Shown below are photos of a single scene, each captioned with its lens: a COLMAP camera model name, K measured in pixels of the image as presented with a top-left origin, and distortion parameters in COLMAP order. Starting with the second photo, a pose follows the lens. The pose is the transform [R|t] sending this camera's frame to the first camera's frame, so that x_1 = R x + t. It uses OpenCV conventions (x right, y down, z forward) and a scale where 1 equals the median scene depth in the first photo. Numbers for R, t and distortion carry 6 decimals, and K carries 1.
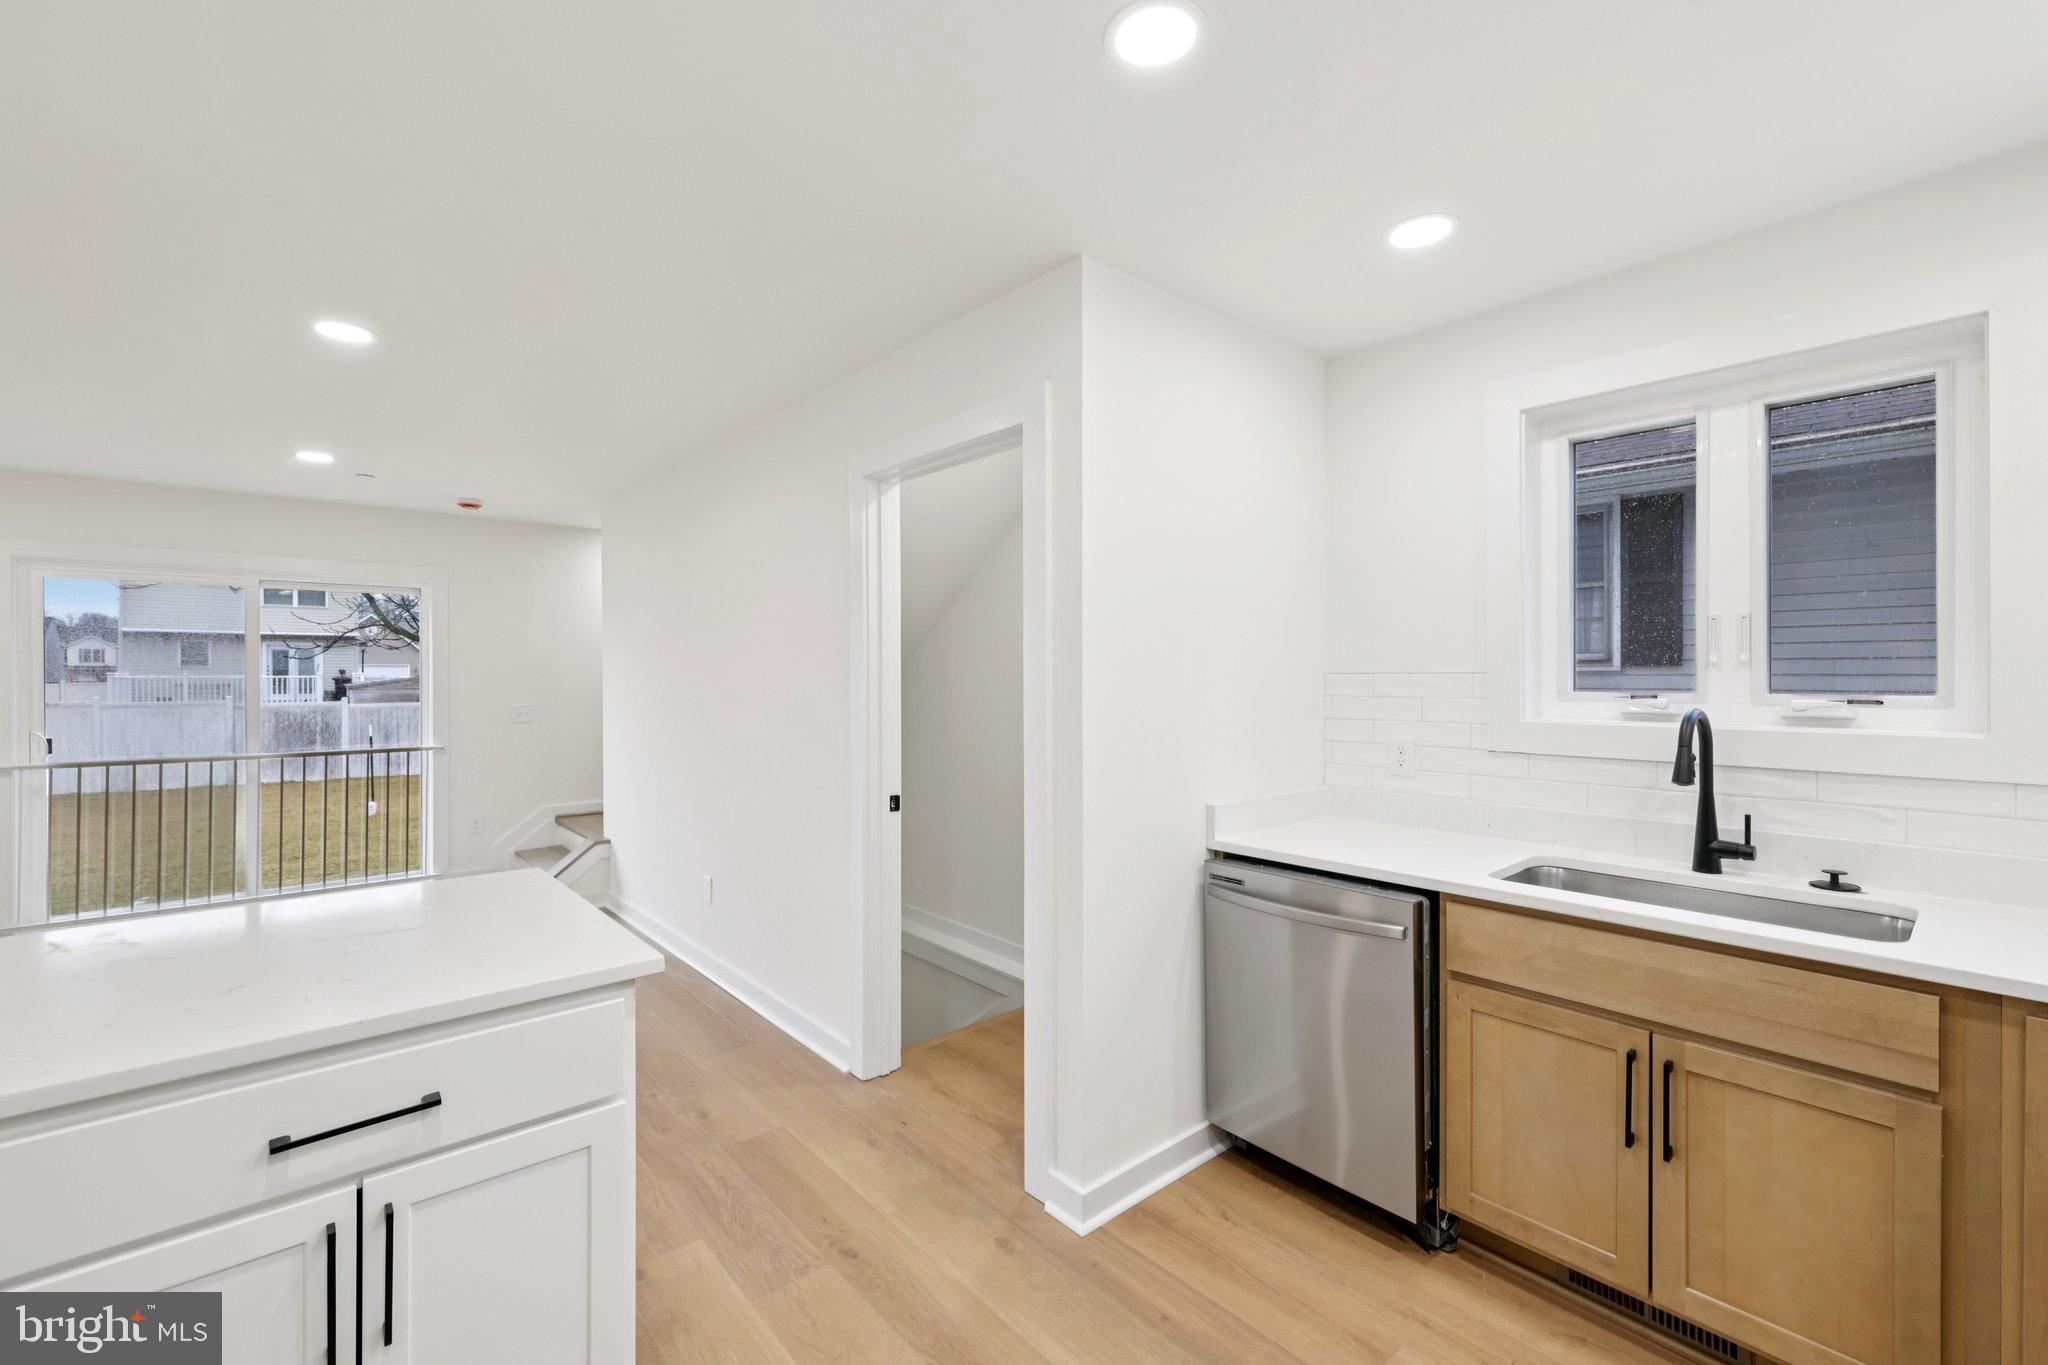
lens RADIAL K [[861.1, 0, 1009.1], [0, 861.1, 674.6], [0, 0, 1]] dist [0.000204, -0.000358]
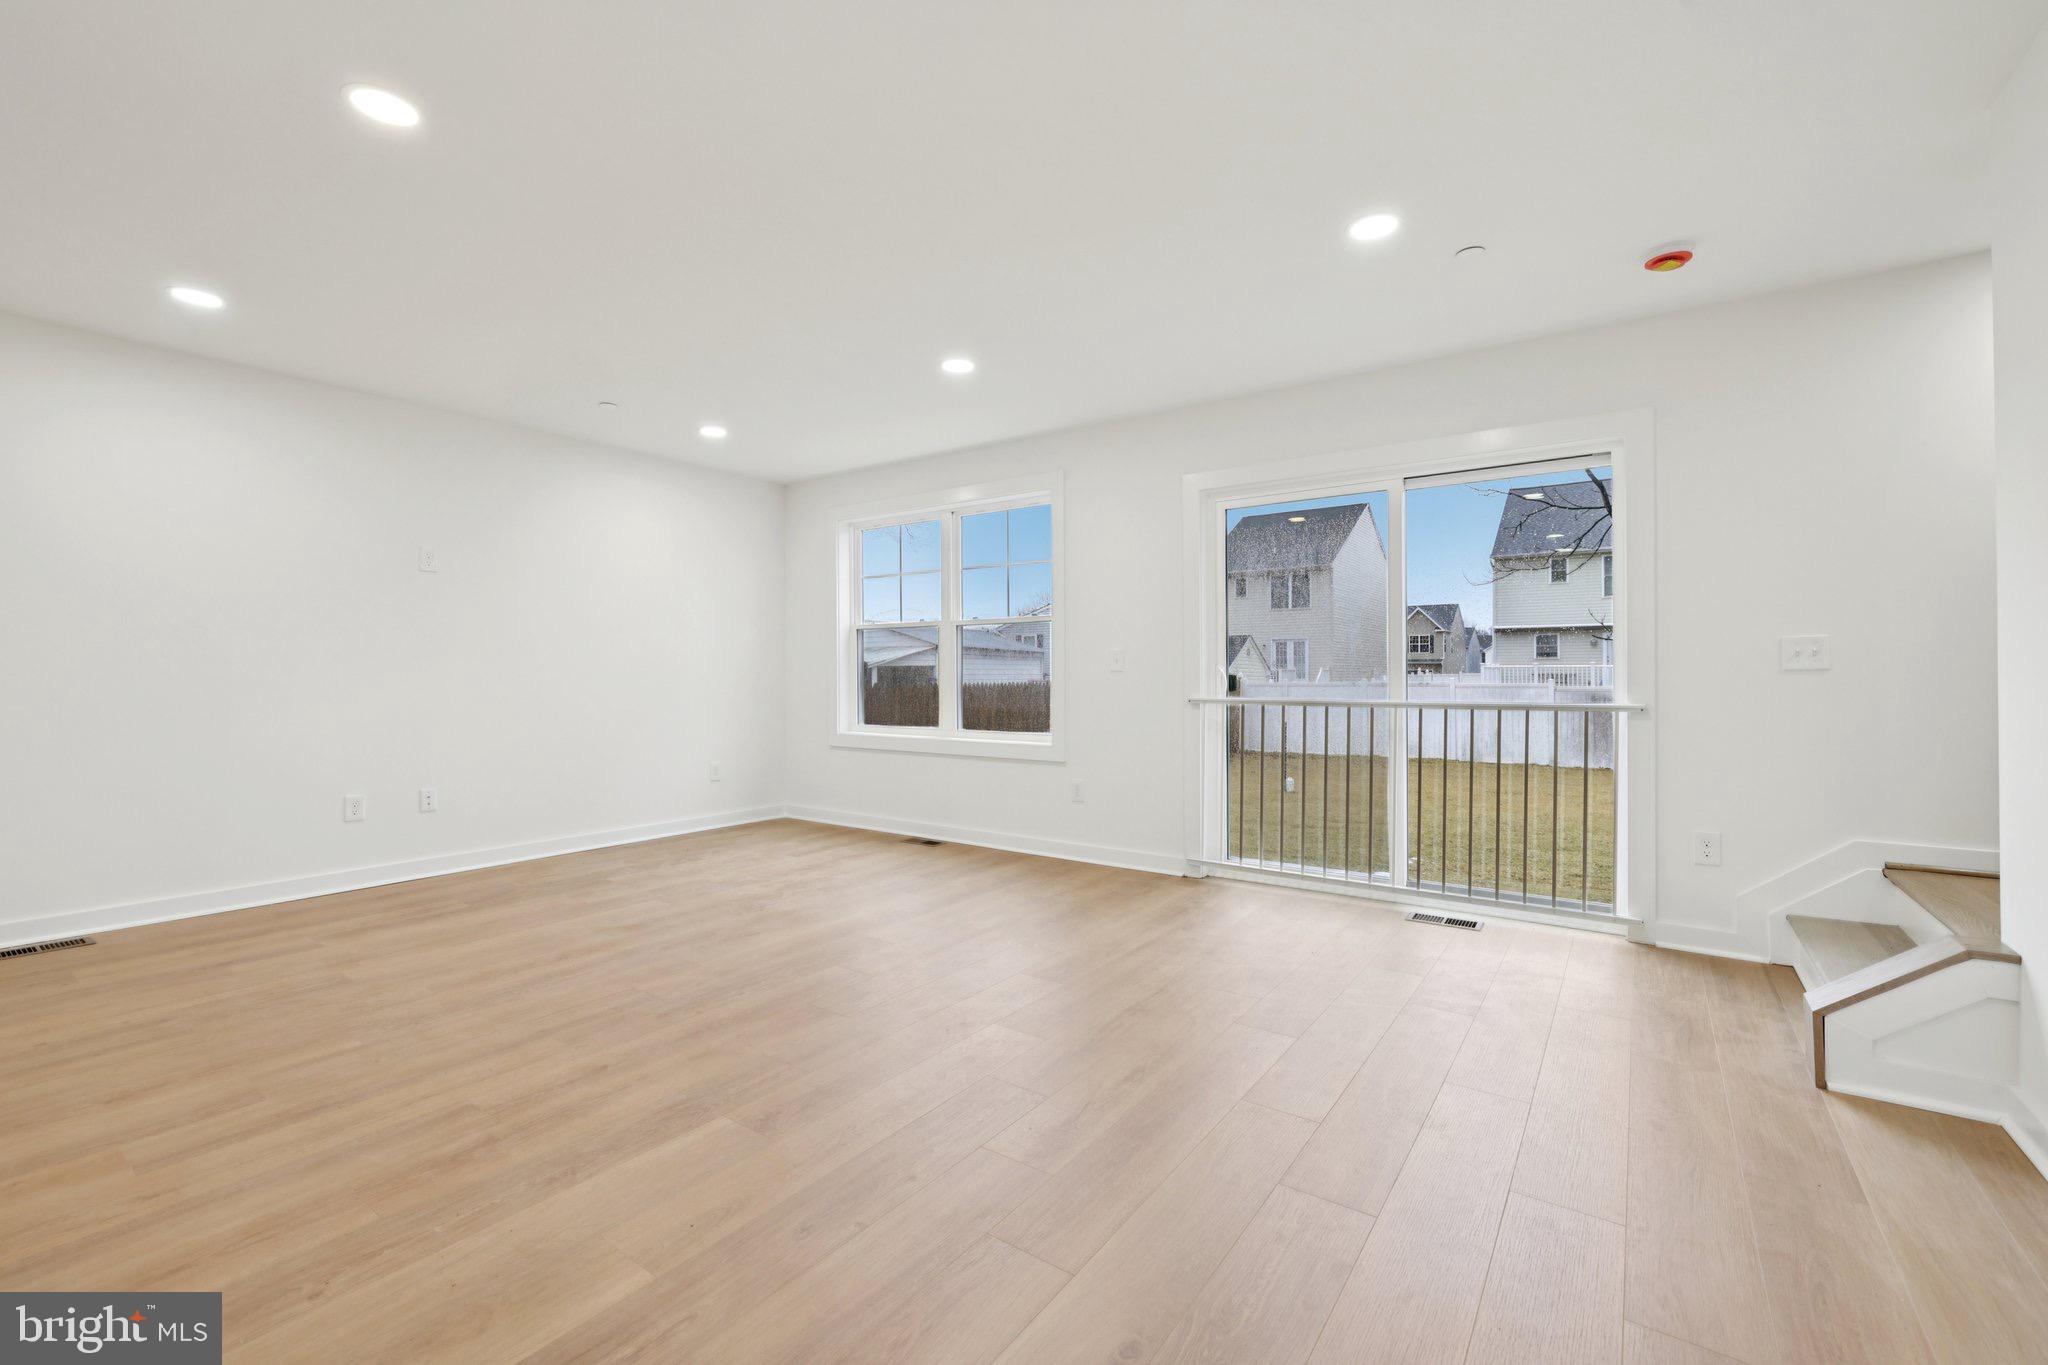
lens RADIAL K [[858.2, 0, 1018.1], [0, 858.2, 673.4], [0, 0, 1]] dist [0.001491, -0.000178]
pose [[0.232890, -0.001159, -0.972502, -0.494506], [0.000607, 0.999999, -0.001047, 0.168010], [0.972503, -0.000346, 0.232891, 1.210838]]
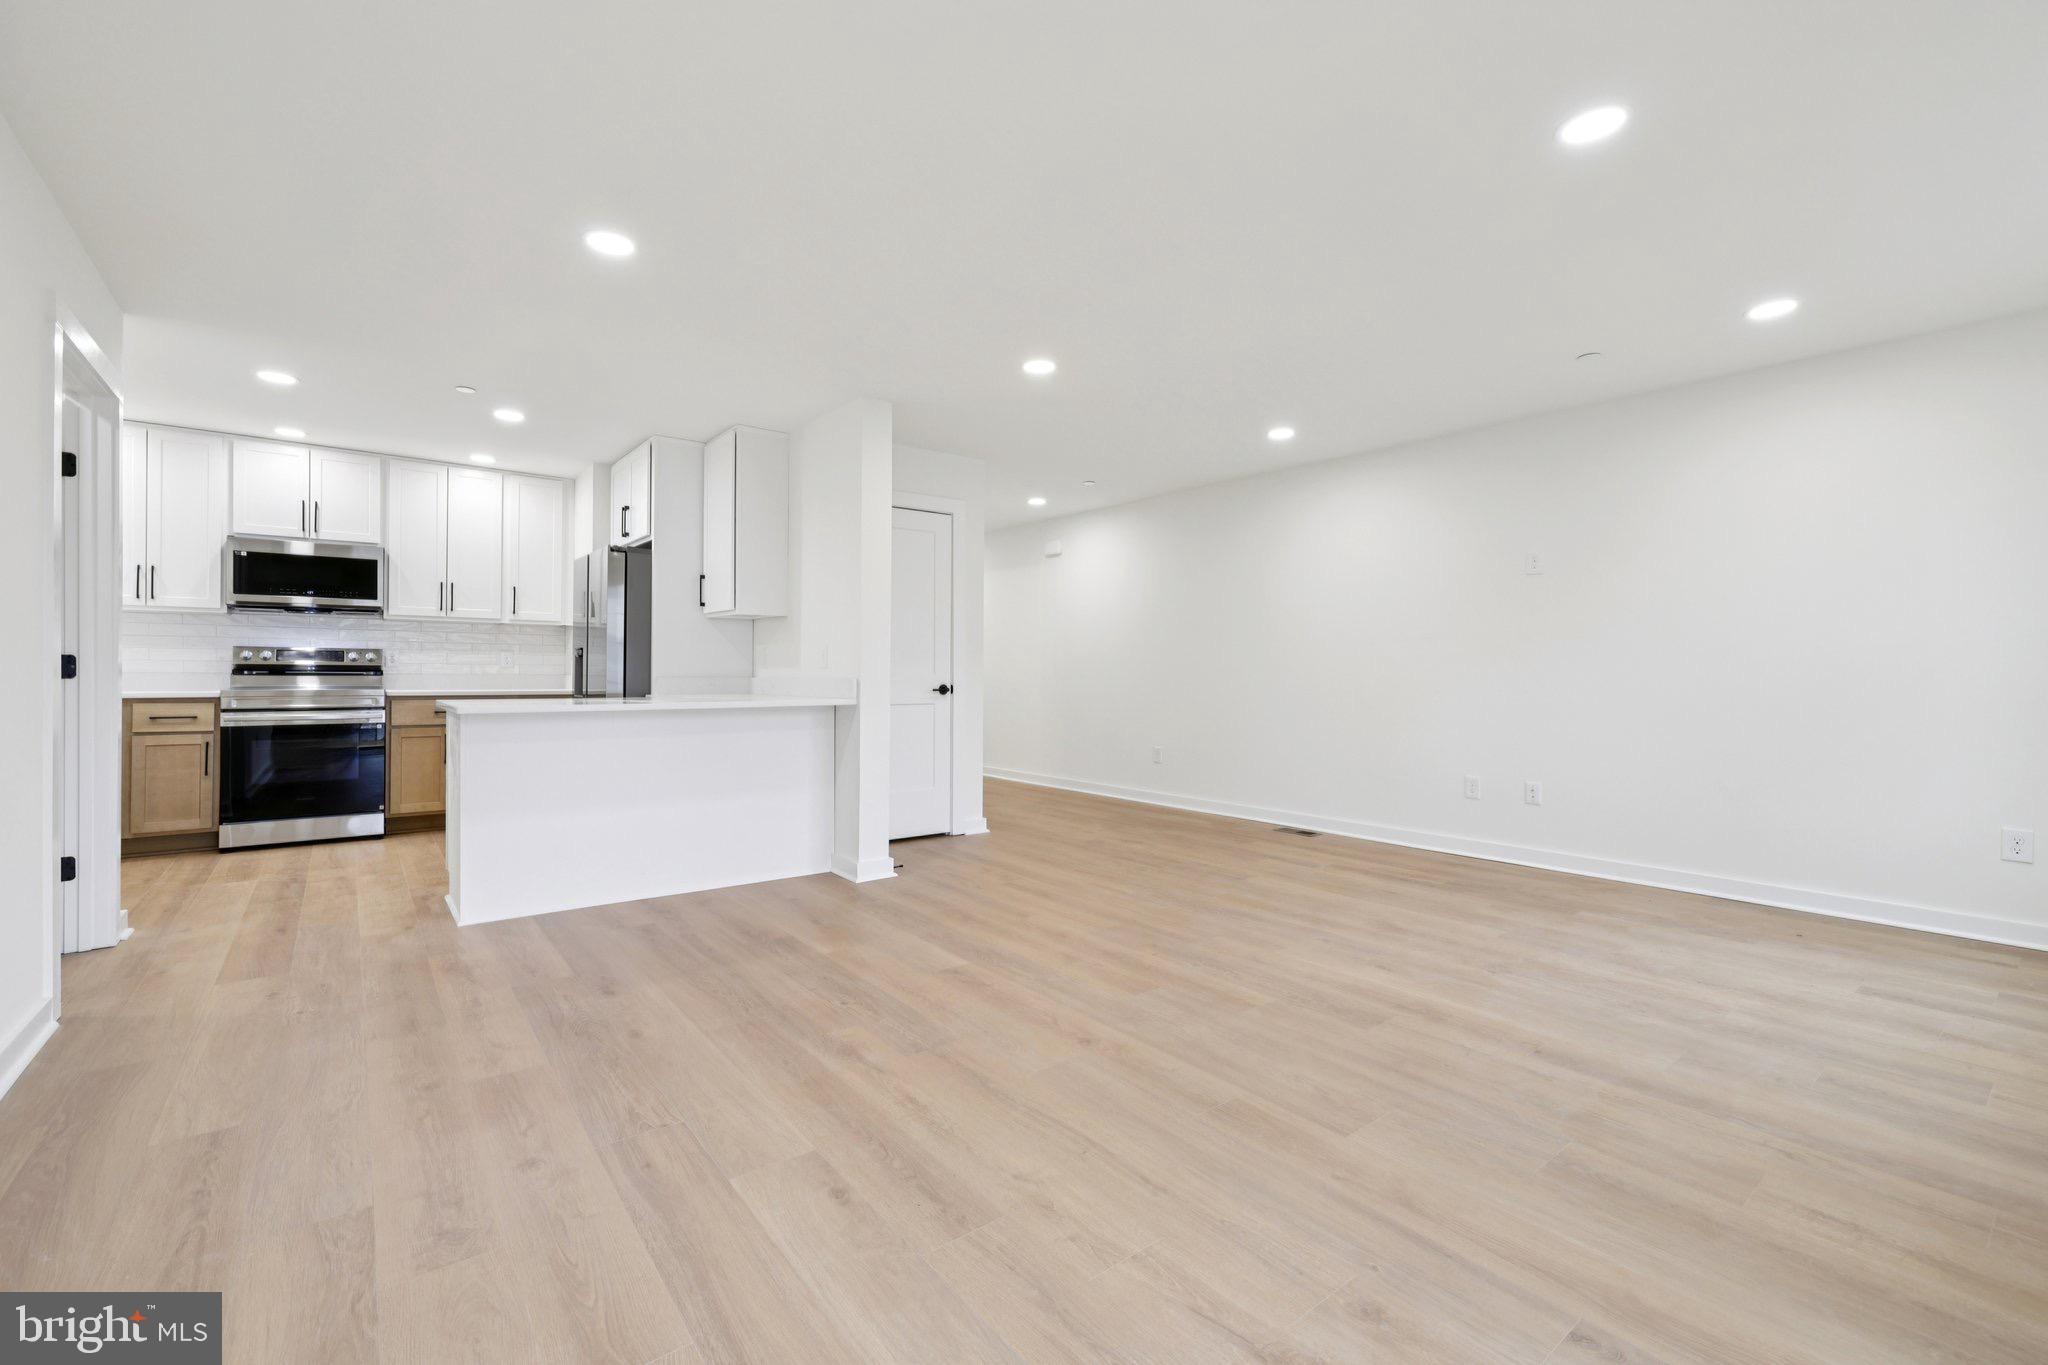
lens RADIAL K [[861.1, 0, 1009.1], [0, 861.1, 674.6], [0, 0, 1]] dist [0.000204, -0.000358]
pose [[-0.998827, -0.003418, 0.048301, -1.703131], [-0.003310, 0.999992, 0.002323, 0.170006], [-0.048309, 0.002161, -0.998830, 2.640632]]
